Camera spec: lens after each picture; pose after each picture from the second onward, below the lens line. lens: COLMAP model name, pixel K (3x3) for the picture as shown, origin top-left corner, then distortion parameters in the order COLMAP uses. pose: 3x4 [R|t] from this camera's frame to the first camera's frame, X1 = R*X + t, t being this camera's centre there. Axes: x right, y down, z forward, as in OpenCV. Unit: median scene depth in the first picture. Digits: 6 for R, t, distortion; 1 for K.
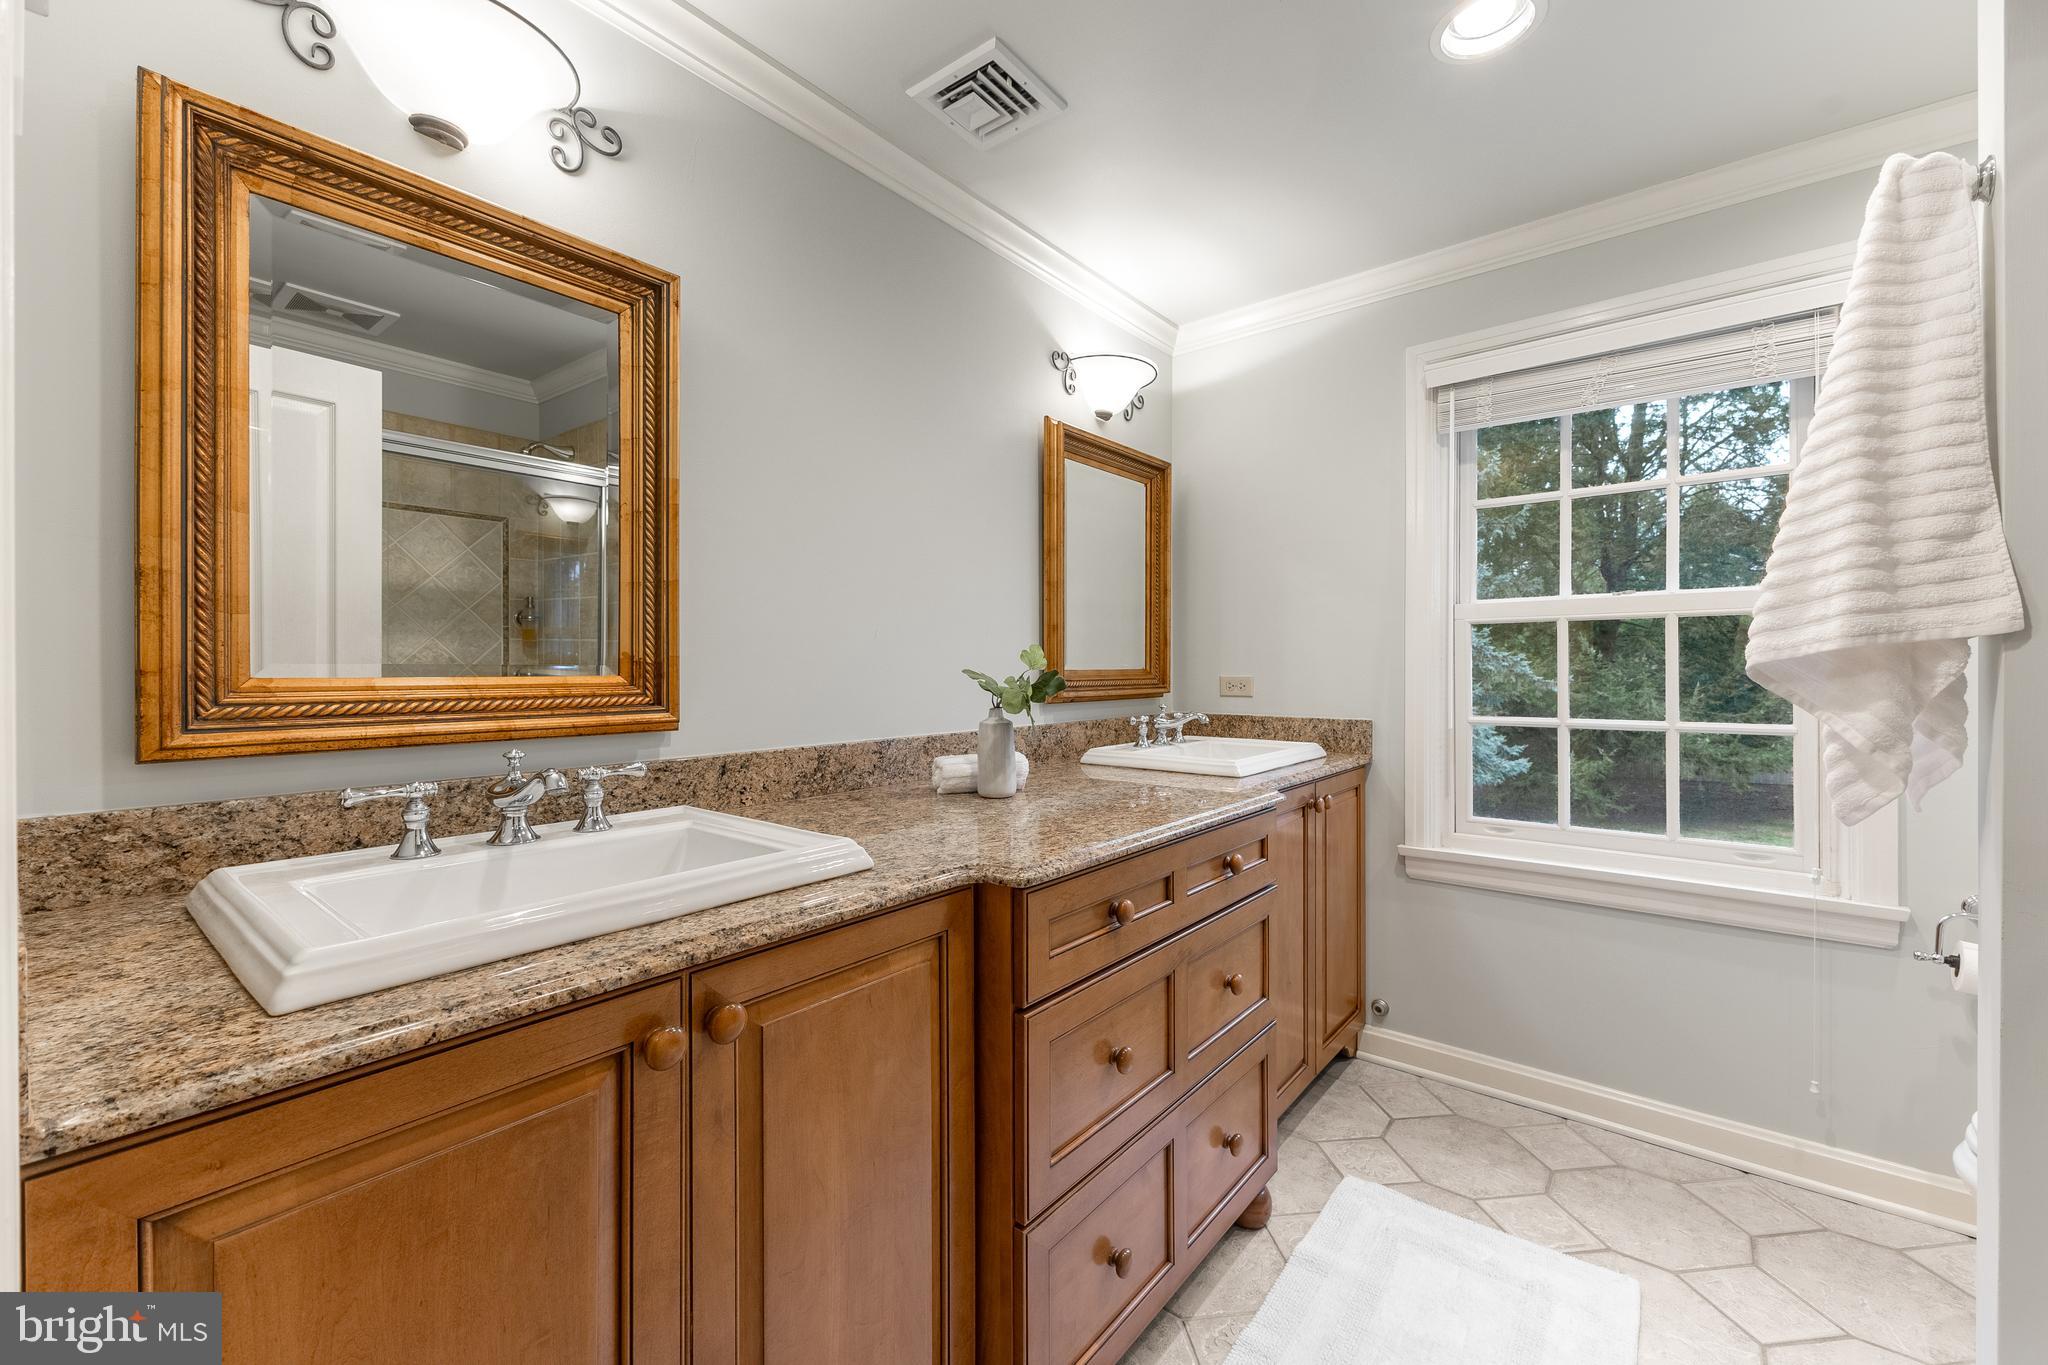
lens RADIAL K [[816.0, 0, 1028.7], [0, 816.0, 670.0], [0, 0, 1]] dist [0.004195, -0.000681]
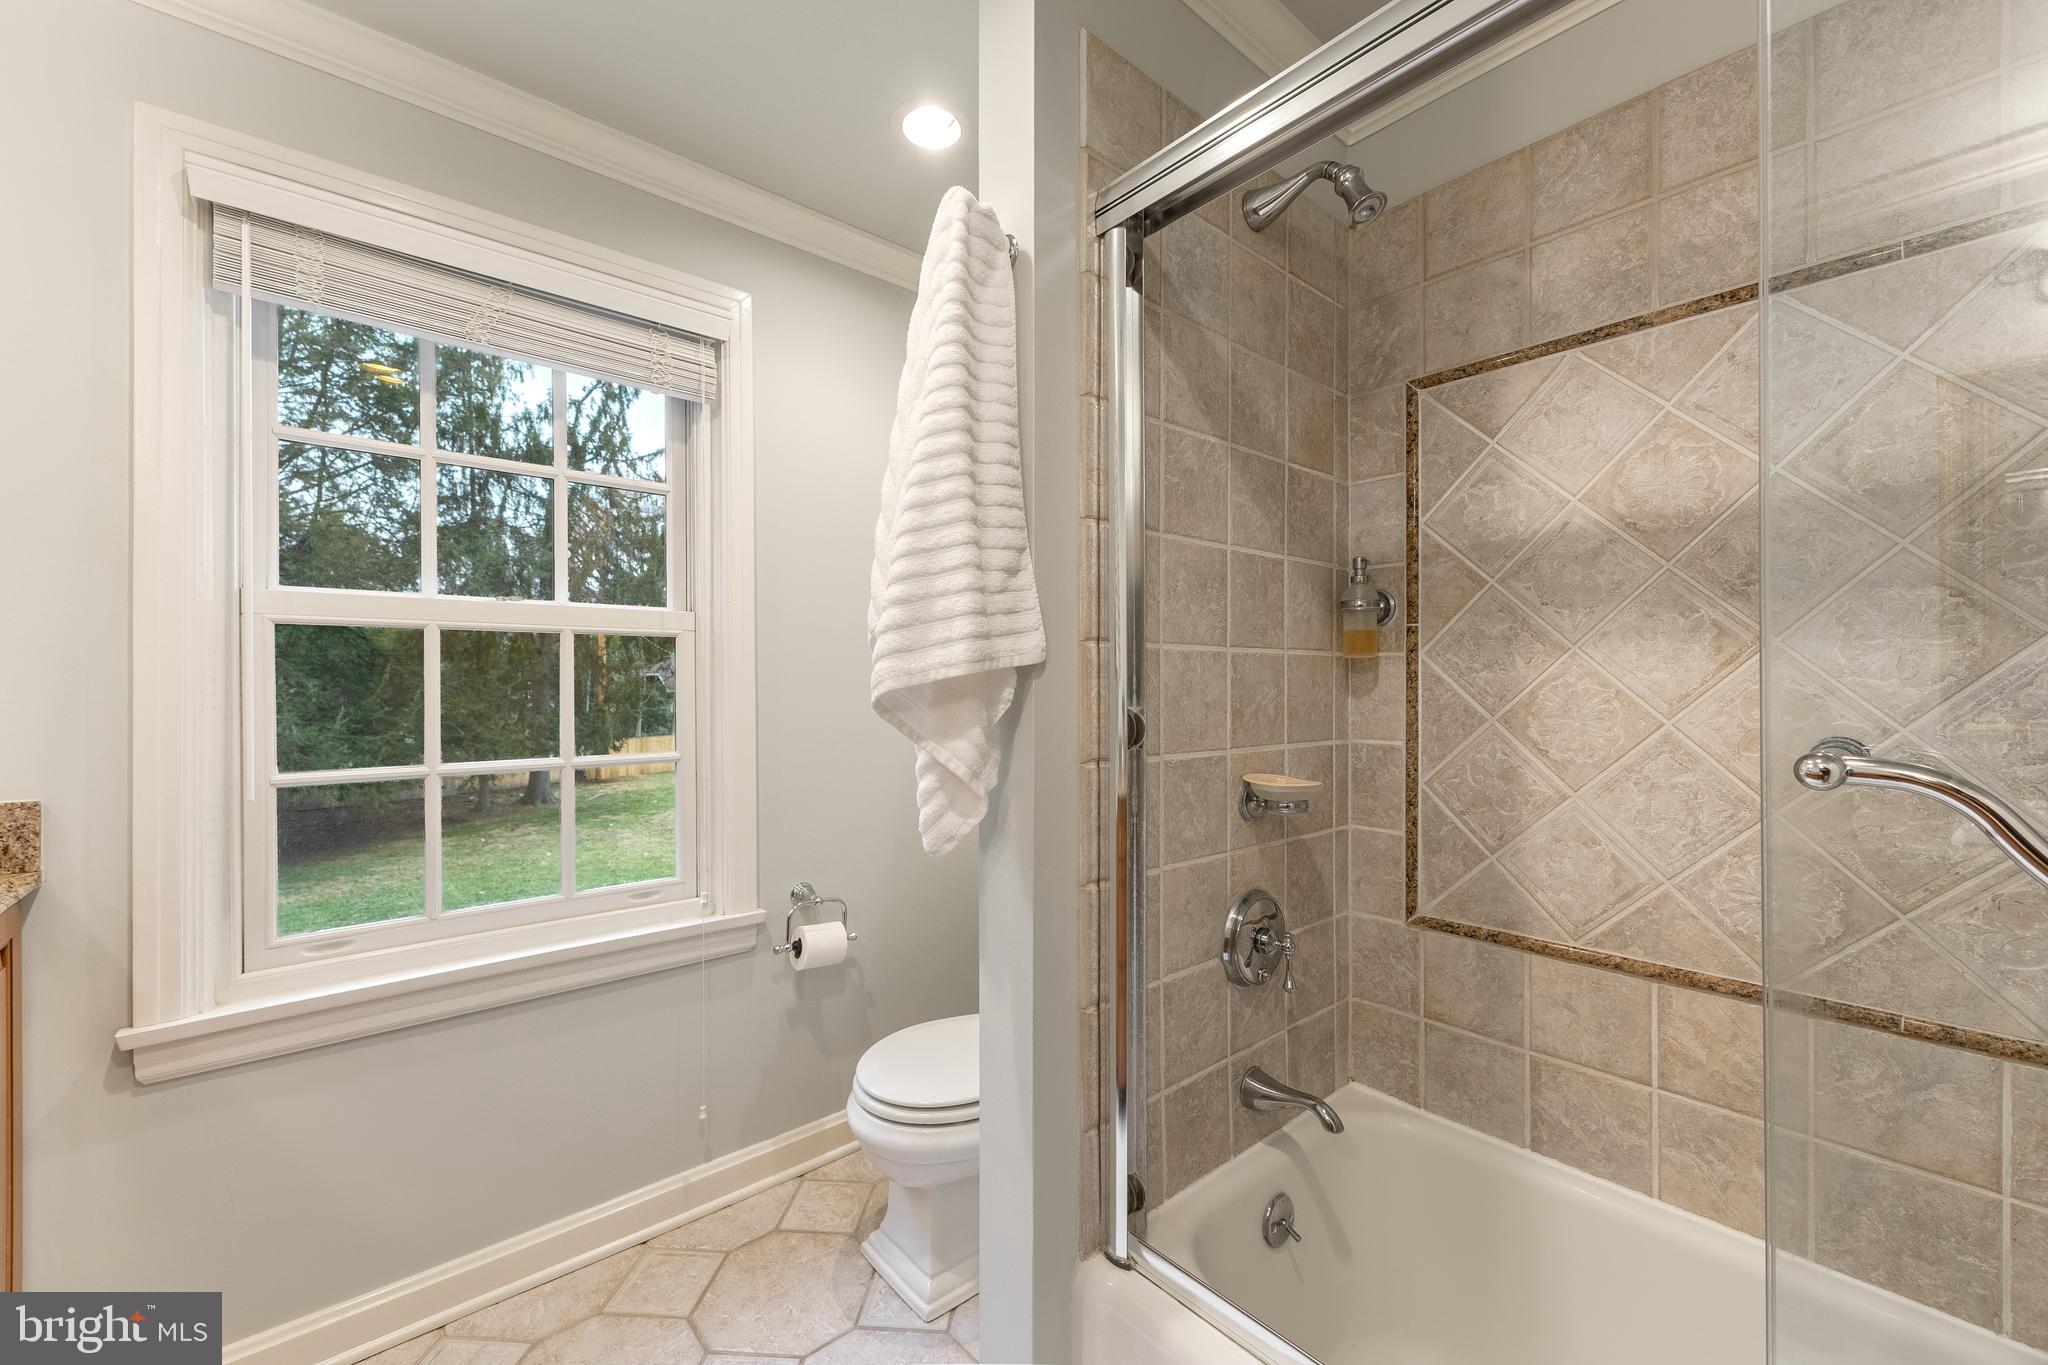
lens RADIAL K [[816.0, 0, 1029.9], [0, 816.0, 685.9], [0, 0, 1]] dist [0.004195, -0.000681]
pose [[0.175088, 0.004126, 0.984544, 0.079750], [0.004663, 0.999977, -0.005020, -0.007571], [-0.984542, 0.005470, 0.175065, 0.721046]]
